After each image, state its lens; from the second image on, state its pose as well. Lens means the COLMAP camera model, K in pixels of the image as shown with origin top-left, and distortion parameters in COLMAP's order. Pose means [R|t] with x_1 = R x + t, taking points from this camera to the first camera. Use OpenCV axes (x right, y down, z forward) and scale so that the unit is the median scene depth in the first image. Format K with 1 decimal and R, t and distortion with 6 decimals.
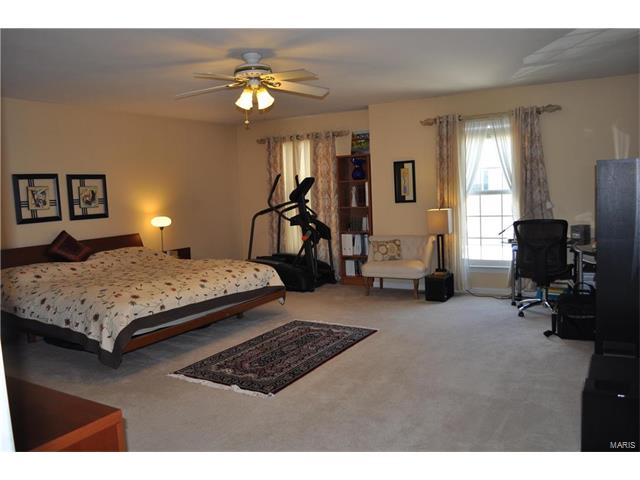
lens RADIAL K [[517.4, 0, 320.0], [0, 517.4, 240.0], [0, 0, 1]] dist [-0.071268, -0.001977]
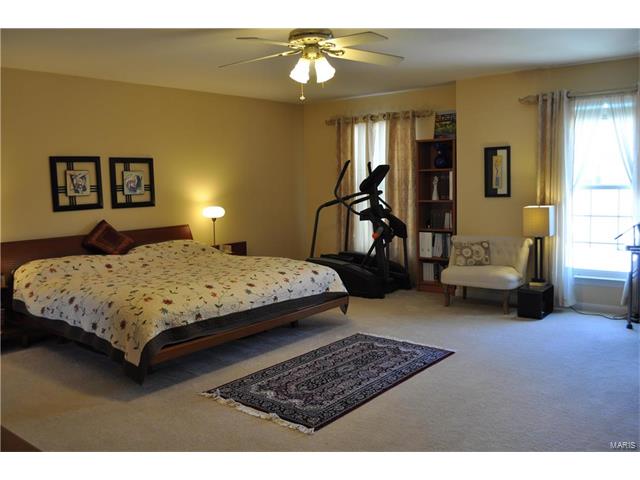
lens RADIAL K [[568.5, 0, 320.0], [0, 568.5, 240.0], [0, 0, 1]] dist [-0.064471, 0.007009]
pose [[0.988938, 0.032468, -0.144729, 0.019012], [-0.030496, 0.999410, 0.015824, -0.009800], [0.145158, -0.011235, 0.989345, 0.063201]]
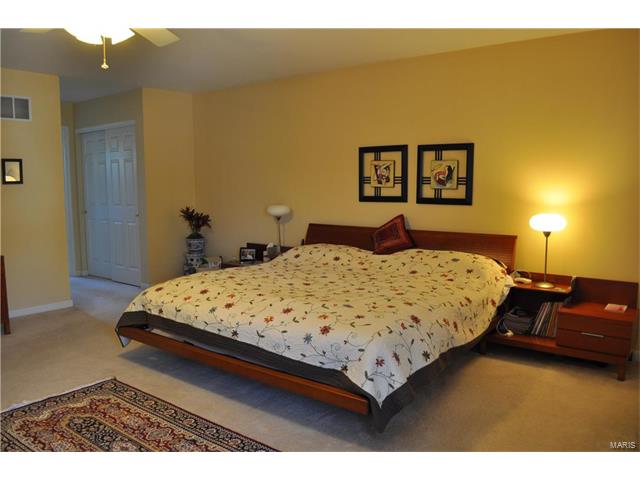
lens RADIAL K [[517.4, 0, 320.0], [0, 517.4, 240.0], [0, 0, 1]] dist [-0.071268, -0.001977]
pose [[-0.129041, 0.150774, -0.980110, 0.321969], [-0.089932, 0.982521, 0.162986, -0.098798], [0.987553, 0.109175, -0.113226, 0.935830]]
